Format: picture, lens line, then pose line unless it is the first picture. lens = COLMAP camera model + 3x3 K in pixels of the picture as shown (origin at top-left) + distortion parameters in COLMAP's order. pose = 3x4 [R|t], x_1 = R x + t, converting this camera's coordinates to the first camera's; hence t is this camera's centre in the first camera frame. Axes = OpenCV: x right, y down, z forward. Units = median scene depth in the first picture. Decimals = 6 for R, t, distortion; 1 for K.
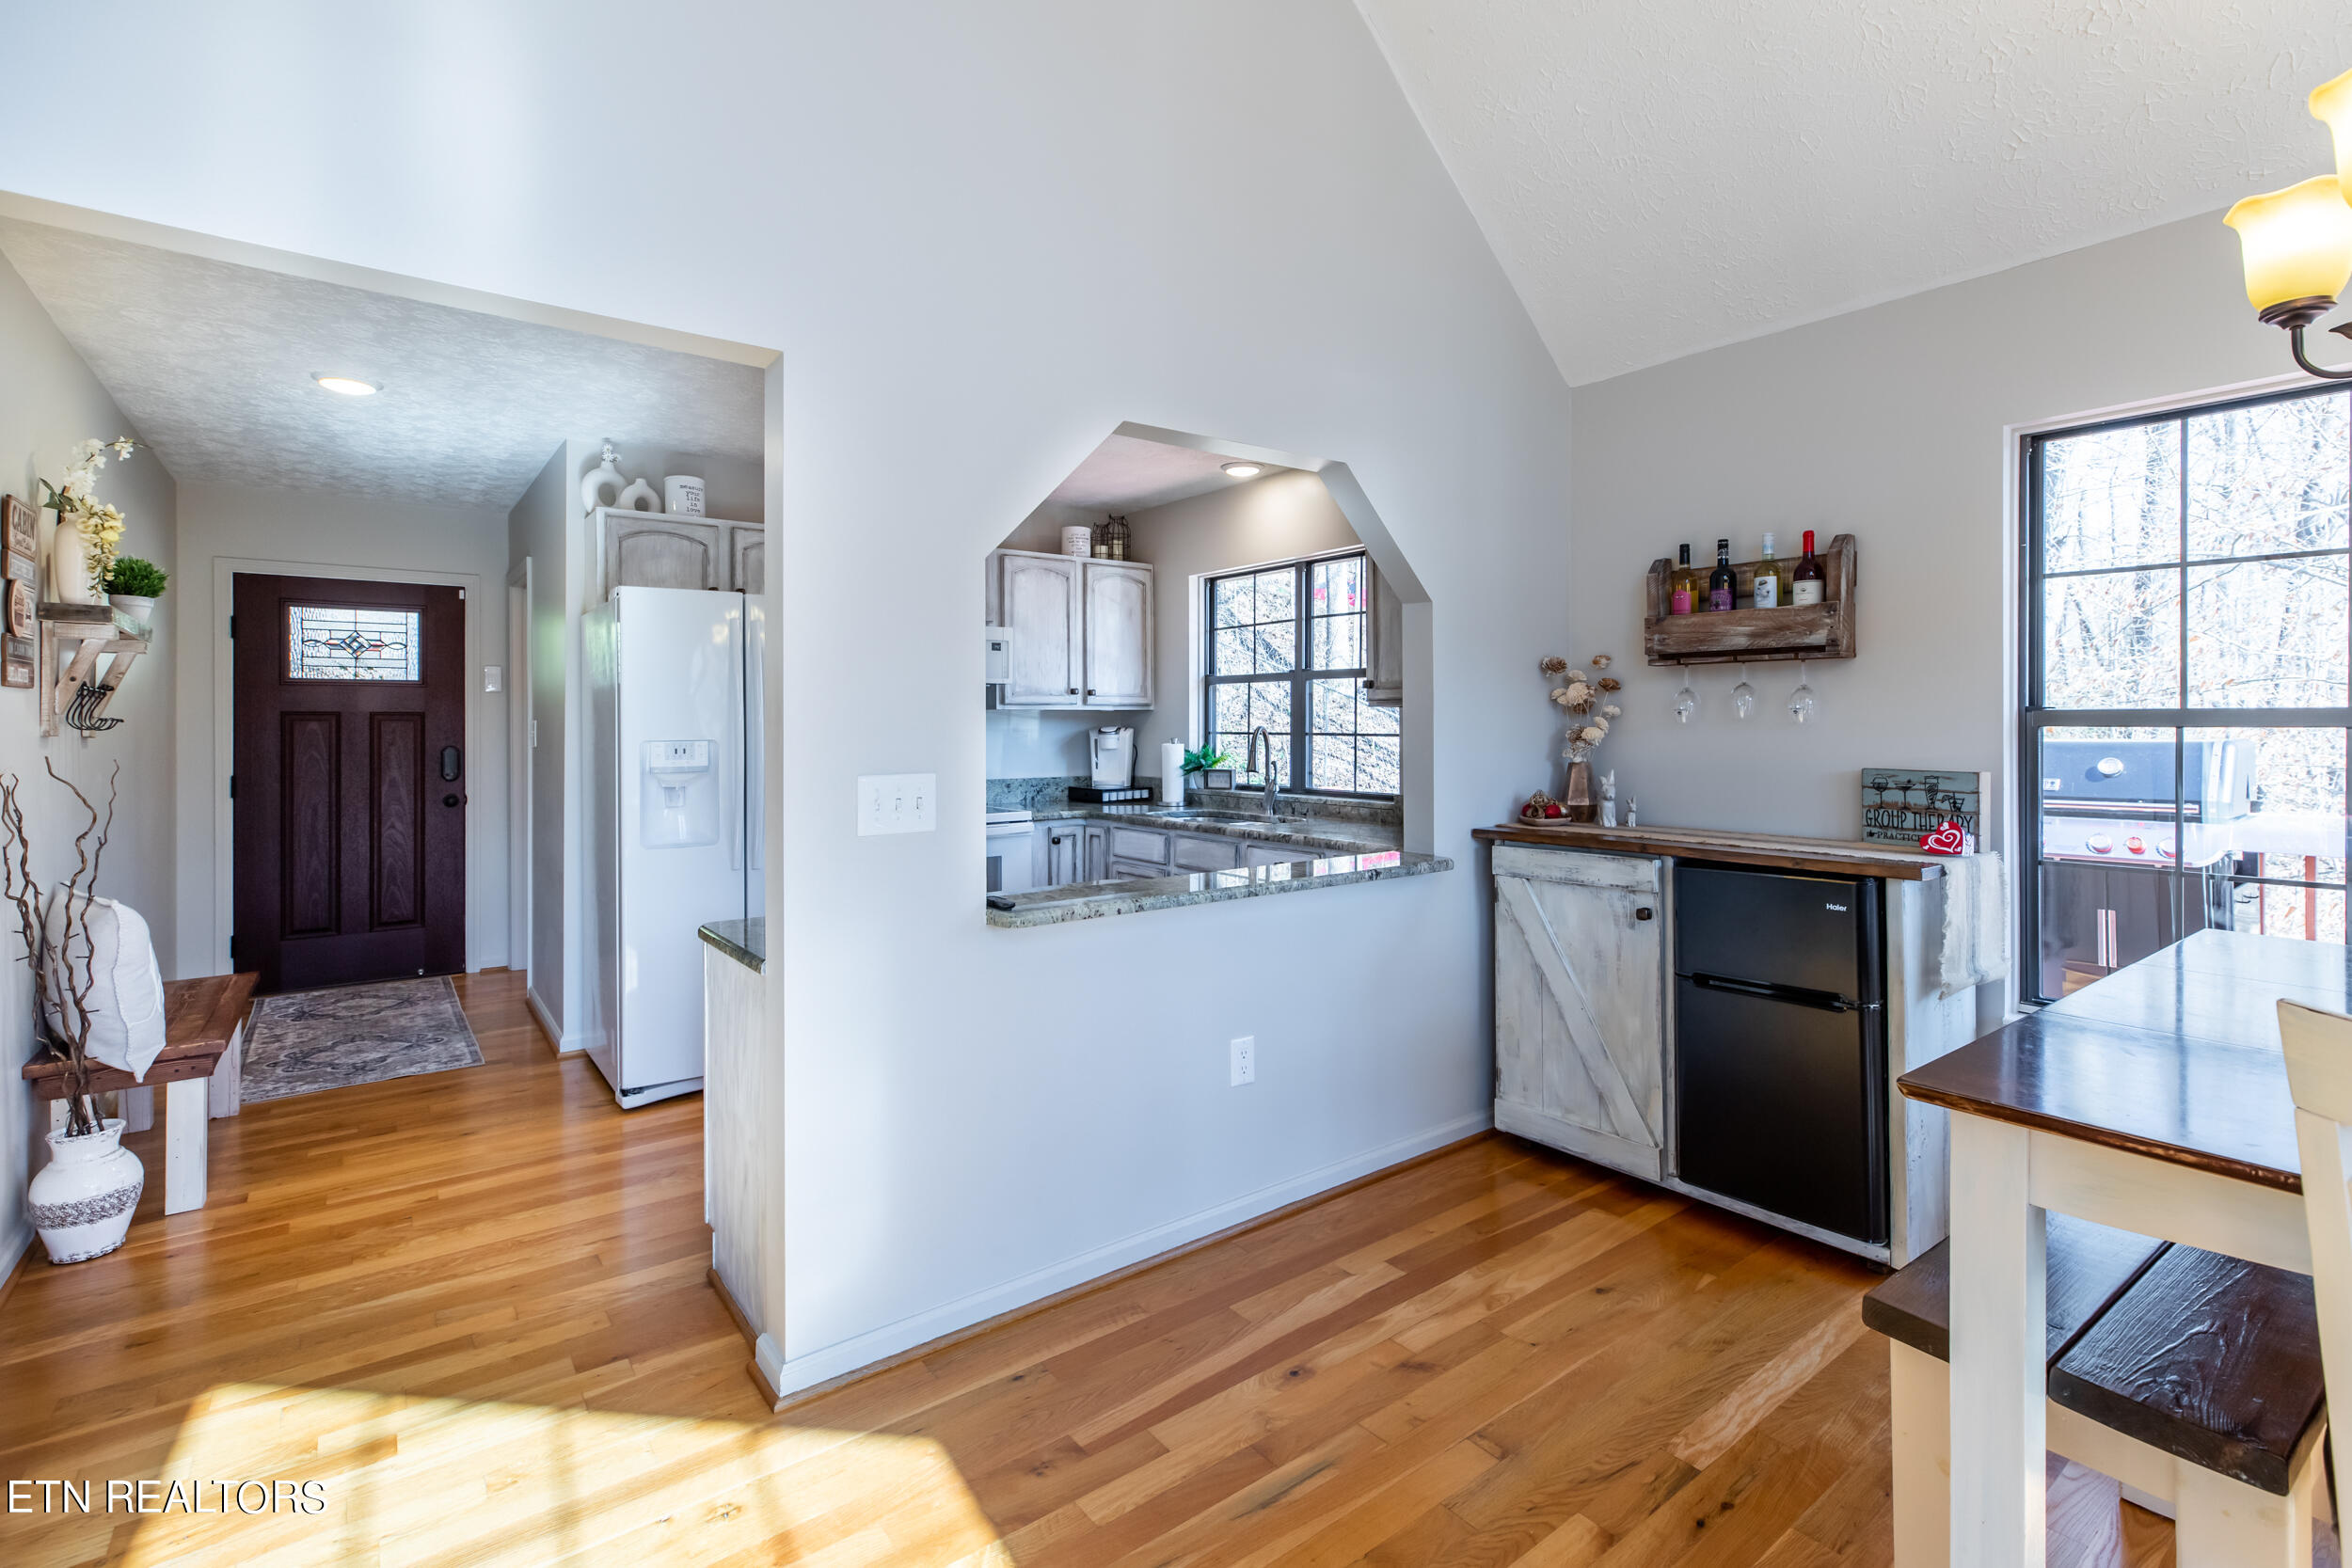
lens RADIAL K [[1074.0, 0, 1171.9], [0, 1074.0, 727.0], [0, 0, 1]] dist [0.001612, 0.000103]
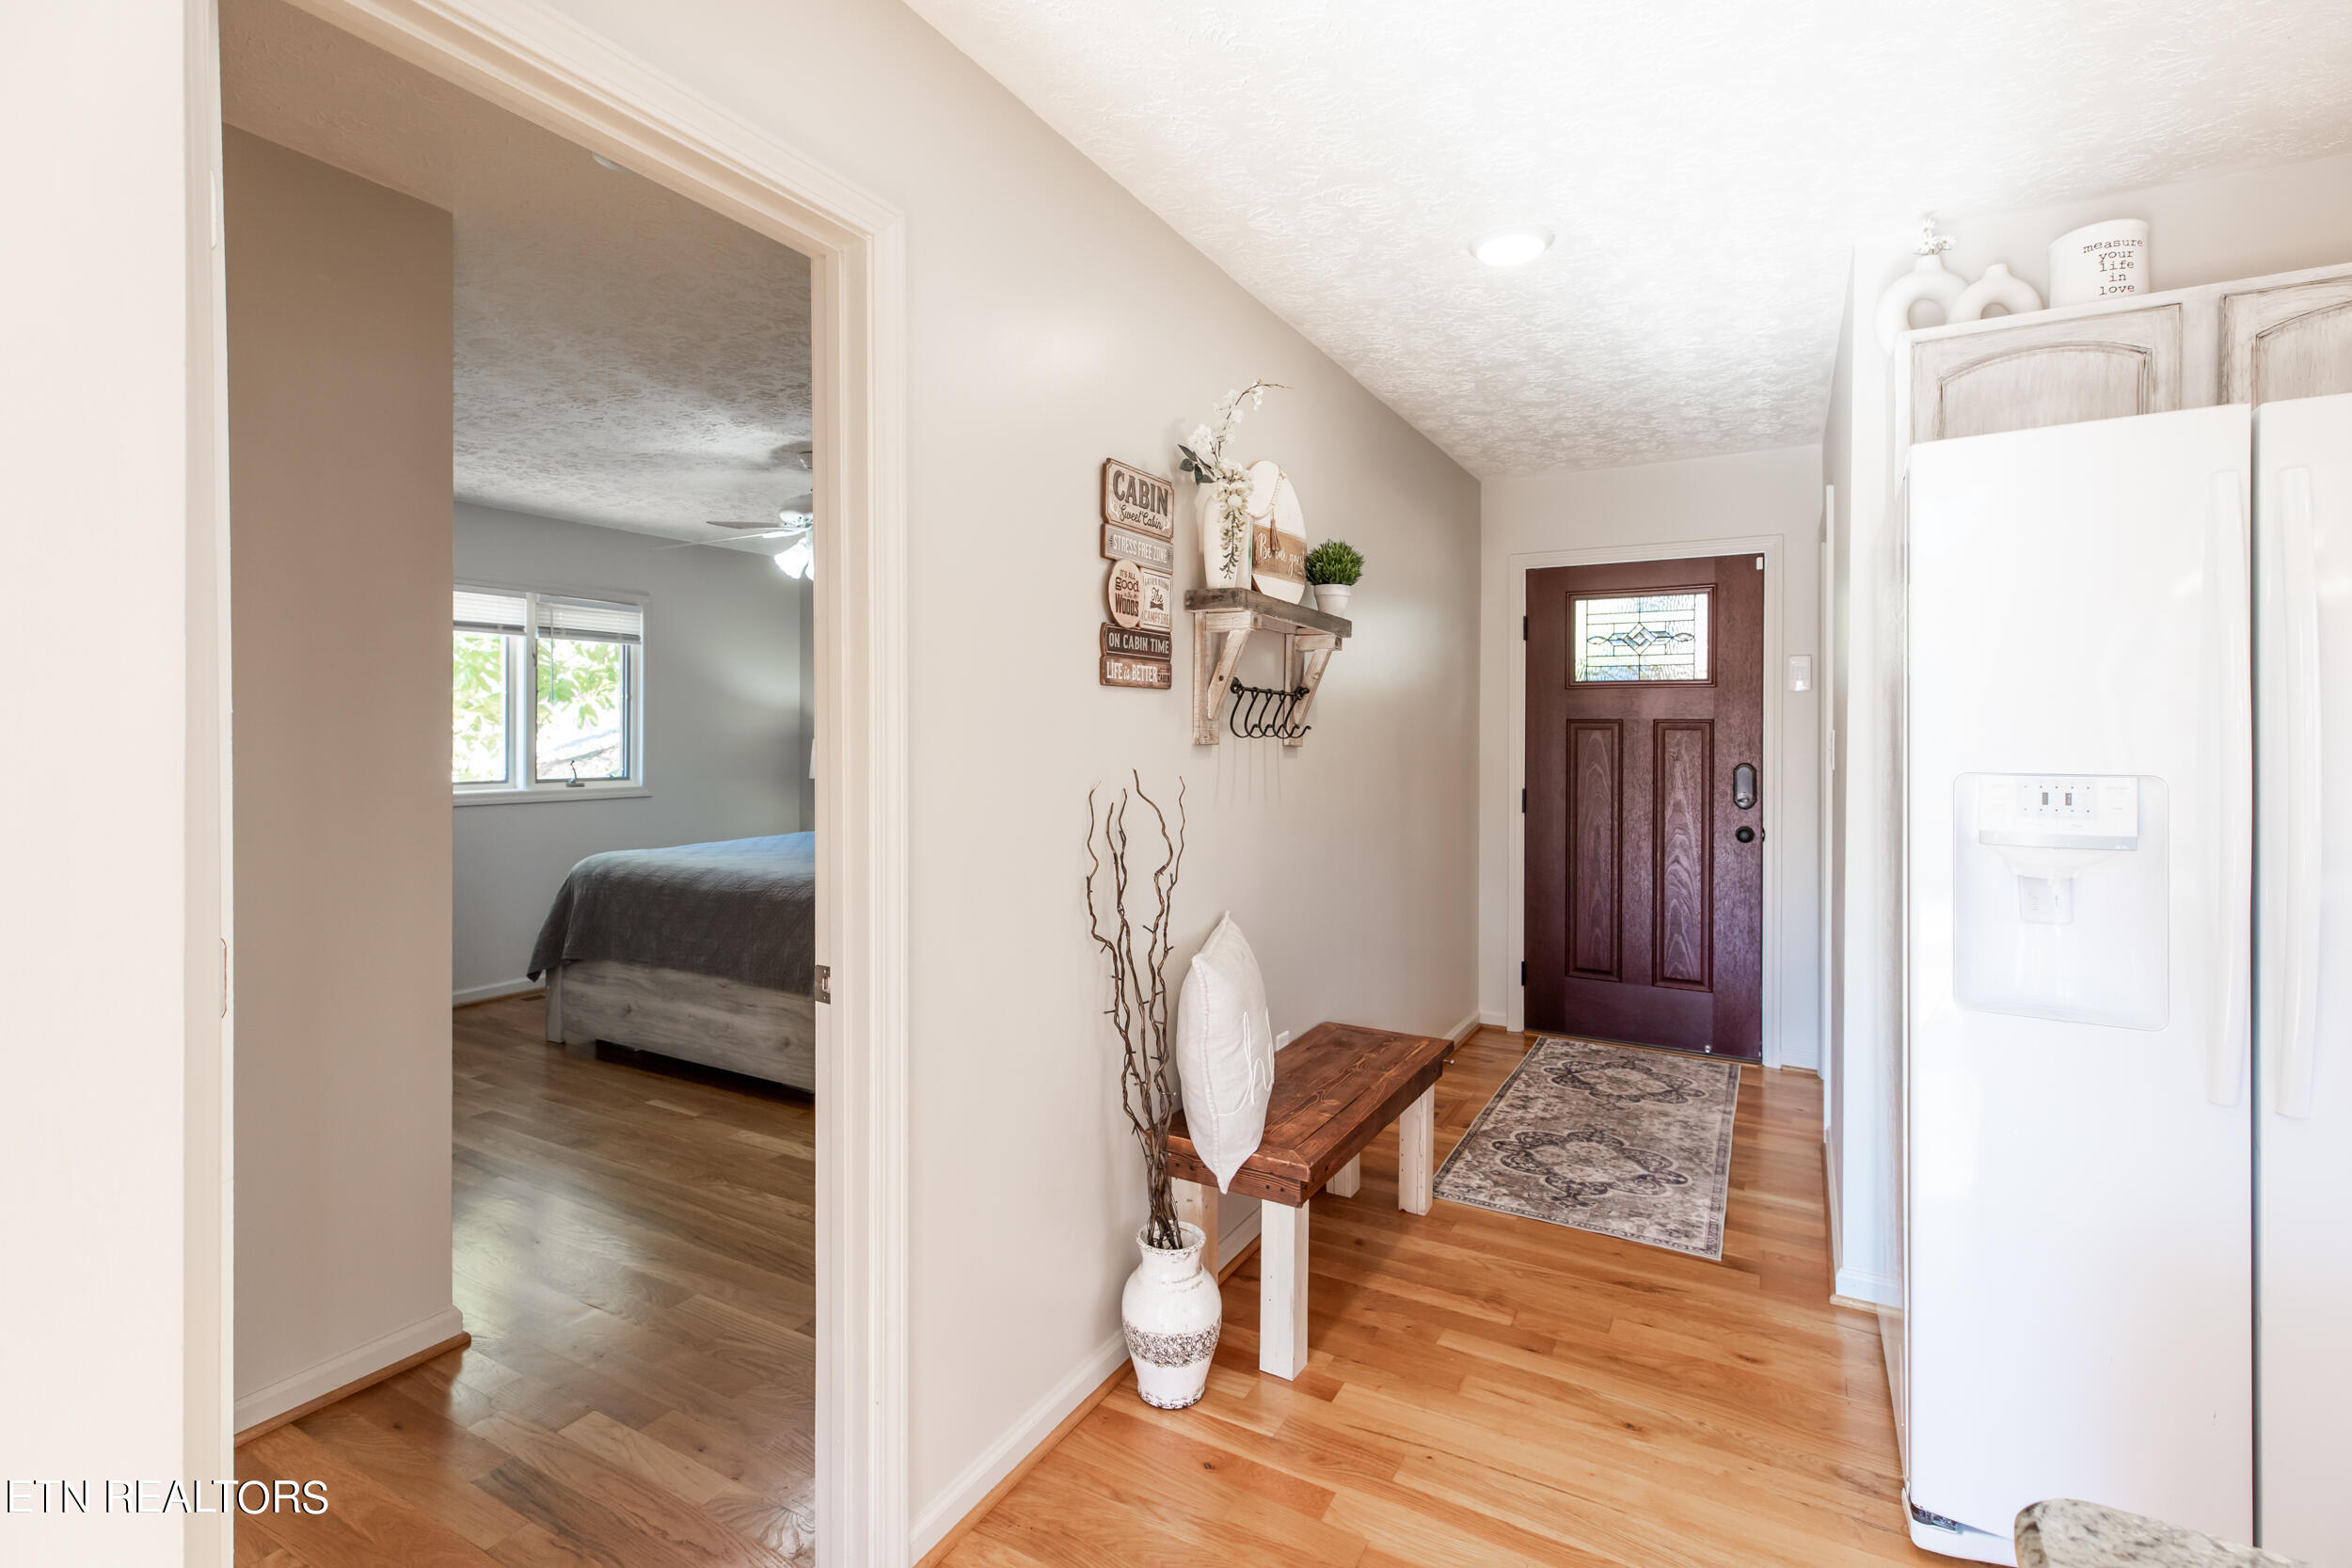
lens RADIAL K [[1074.0, 0, 1171.9], [0, 1074.0, 727.0], [0, 0, 1]] dist [0.001612, 0.000103]
pose [[0.394037, 0.001682, -0.919093, -0.175312], [-0.009919, 0.999948, -0.002422, -0.002913], [0.919041, 0.010071, 0.394033, 0.438975]]
